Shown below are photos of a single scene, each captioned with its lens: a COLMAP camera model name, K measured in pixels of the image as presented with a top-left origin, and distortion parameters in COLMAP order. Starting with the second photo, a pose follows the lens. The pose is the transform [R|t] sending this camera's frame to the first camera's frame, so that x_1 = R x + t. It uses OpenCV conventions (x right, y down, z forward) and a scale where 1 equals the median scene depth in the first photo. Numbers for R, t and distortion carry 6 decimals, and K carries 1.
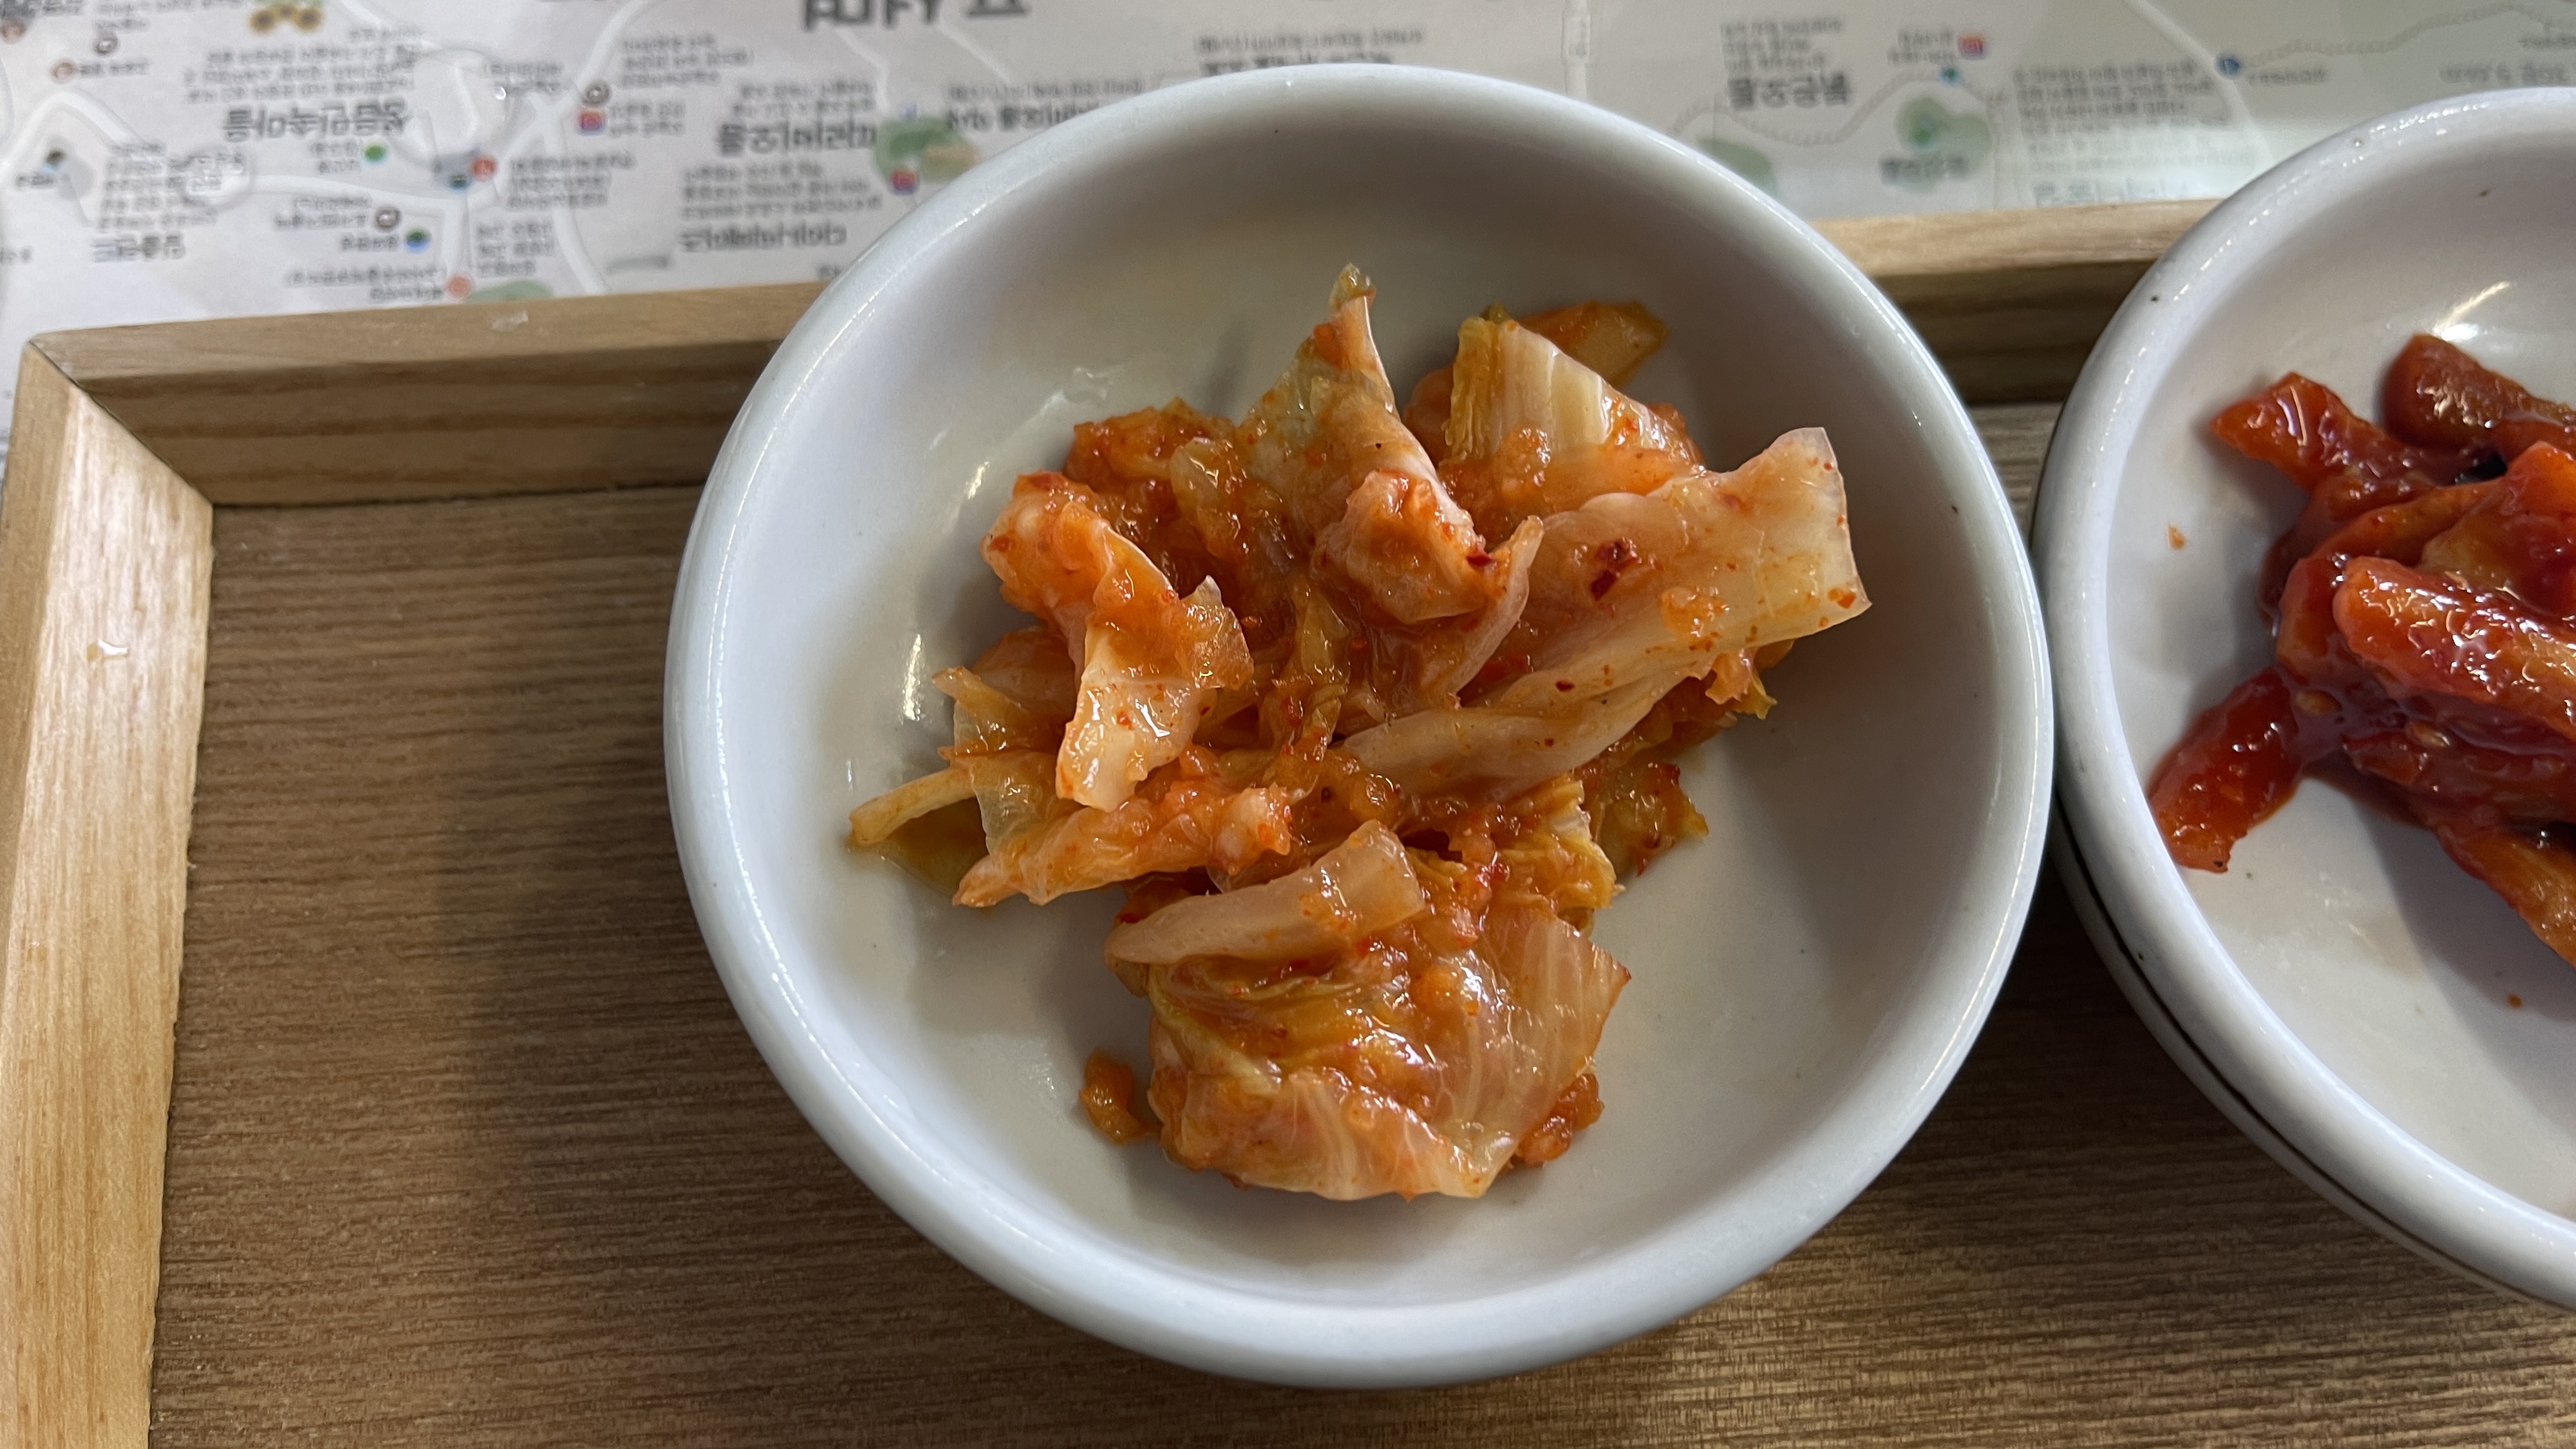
lens RADIAL K [[2040.5, 0, 1306.9], [0, 2040.5, 720.9], [0, 0, 1]] dist [0.002682, -0.077770]
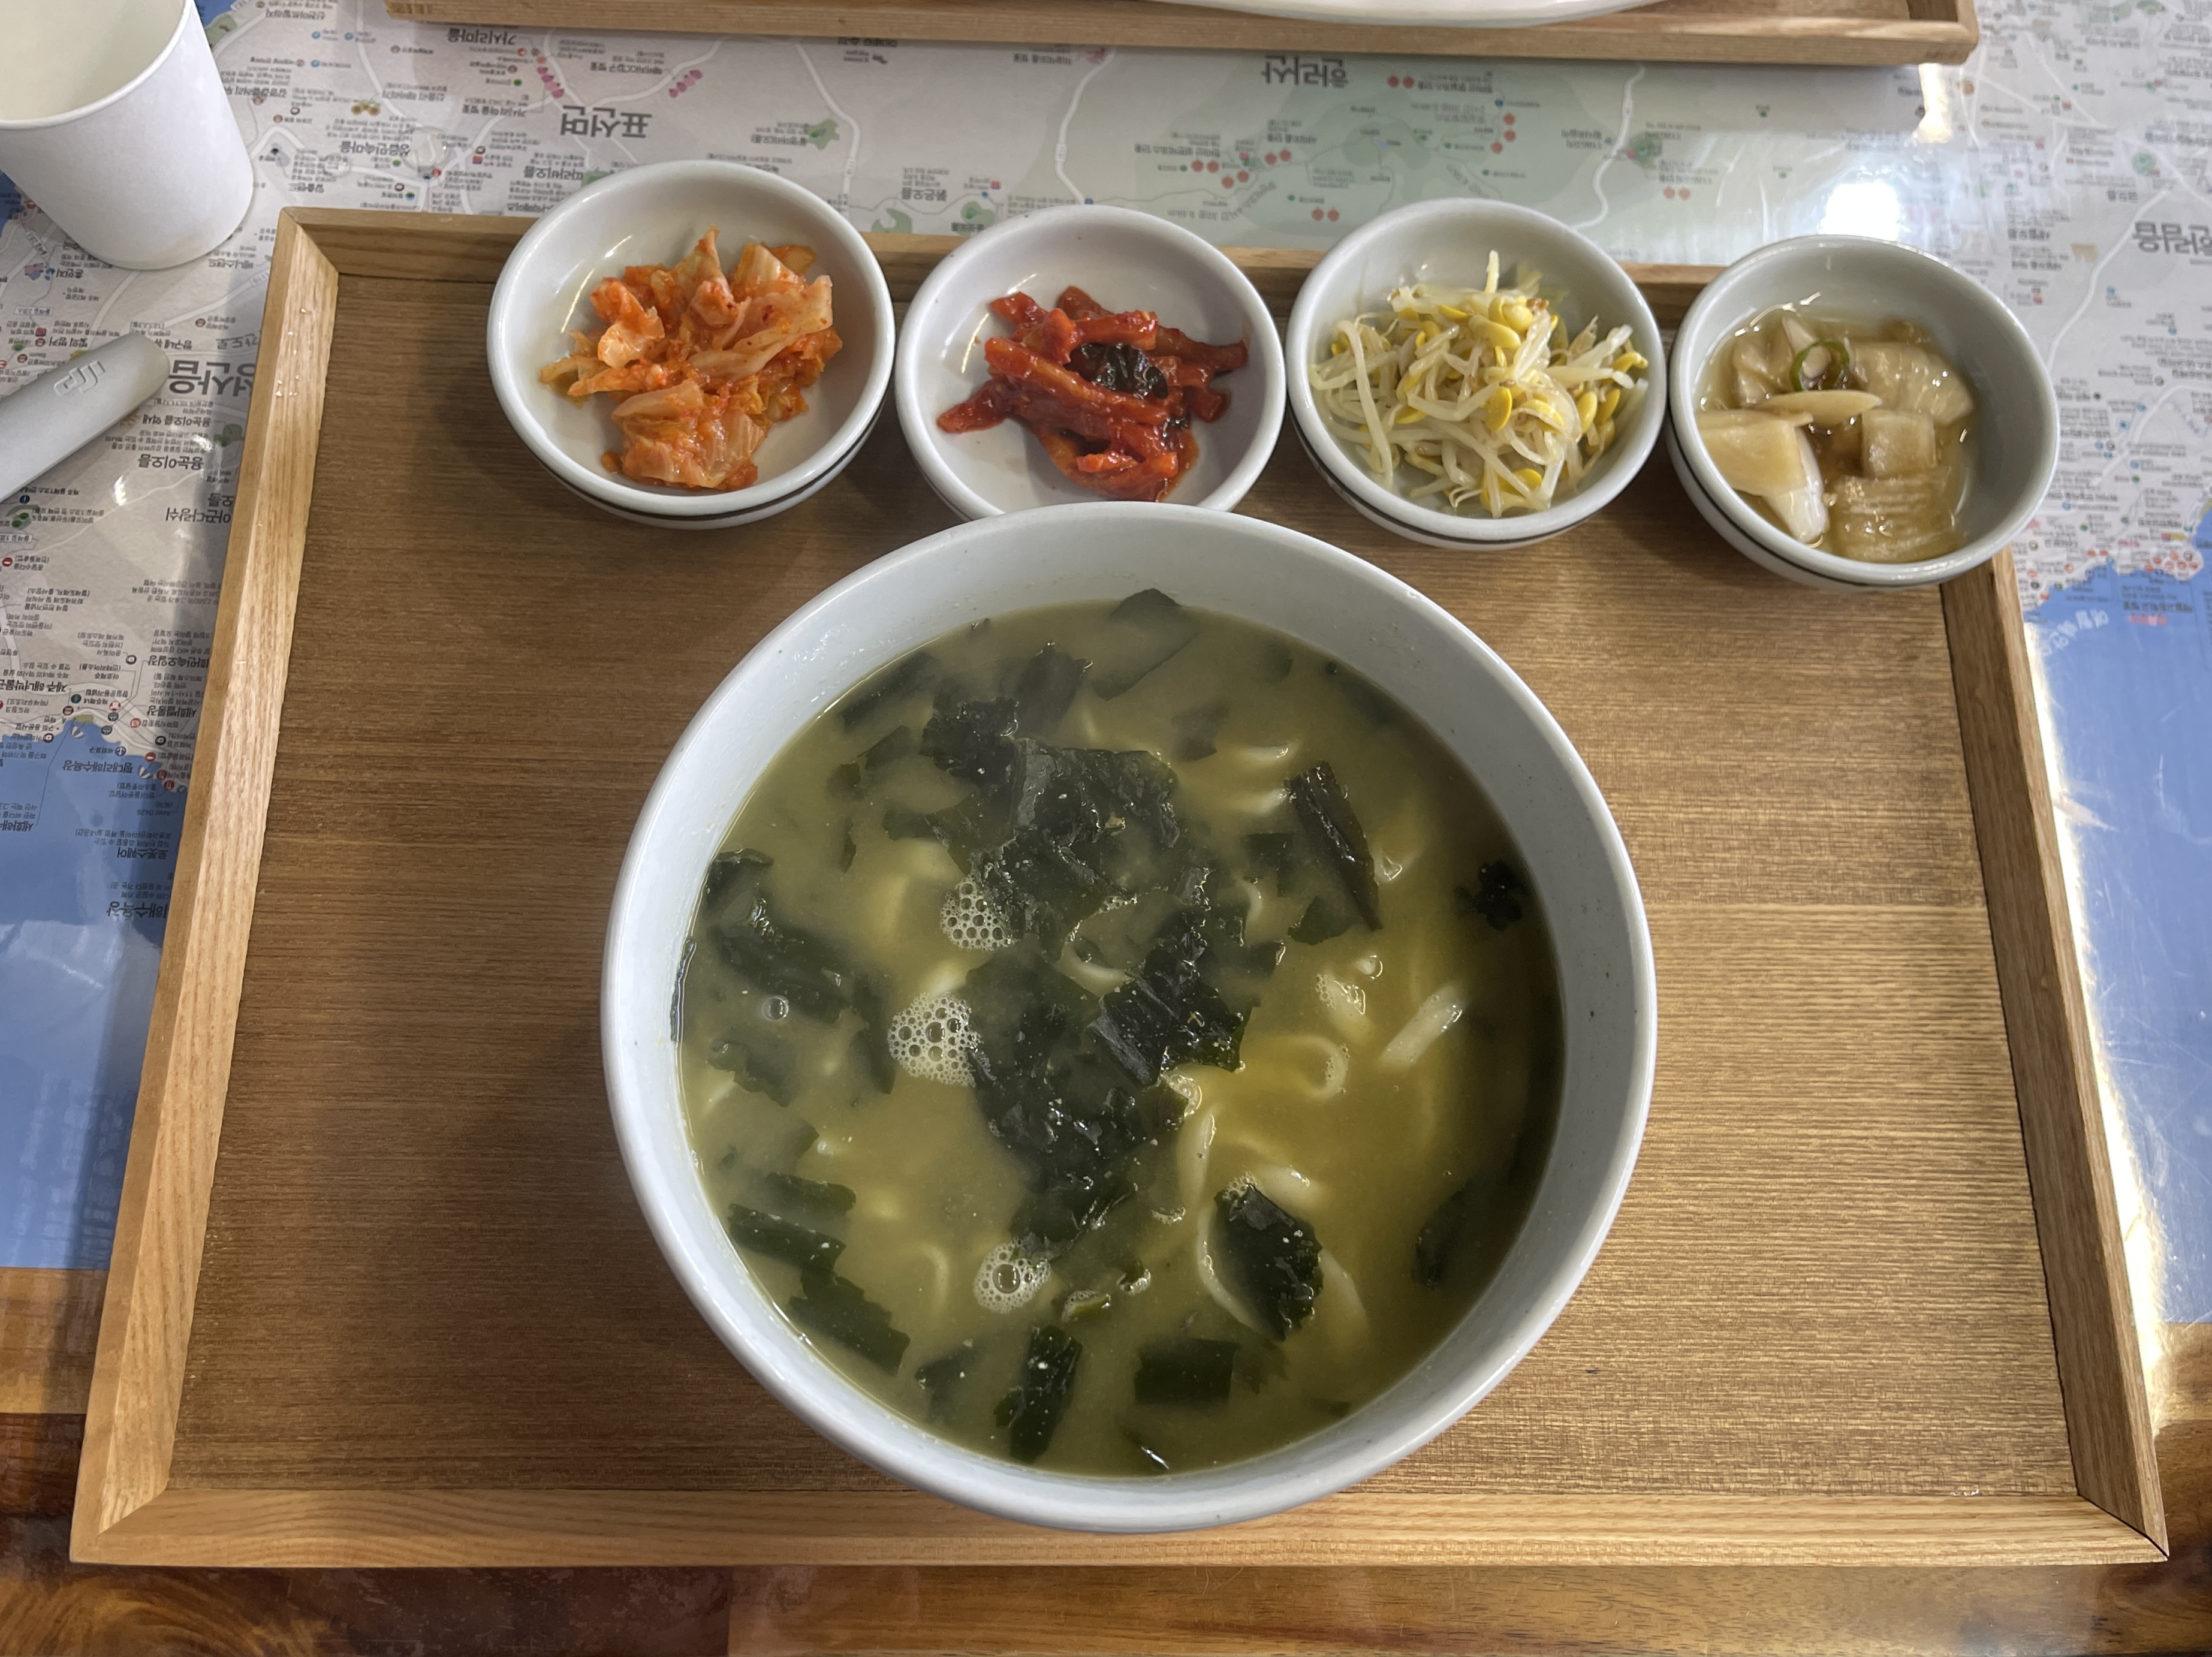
lens RADIAL K [[1672.0, 0, 1106.0], [0, 1672.0, 828.5], [0, 0, 1]] dist [-0.048604, 0.003139]
pose [[0.994288, 0.088863, 0.059118, 0.519408], [-0.090950, 0.995288, 0.033601, 0.533728], [-0.055854, -0.038786, 0.997685, -1.535999]]
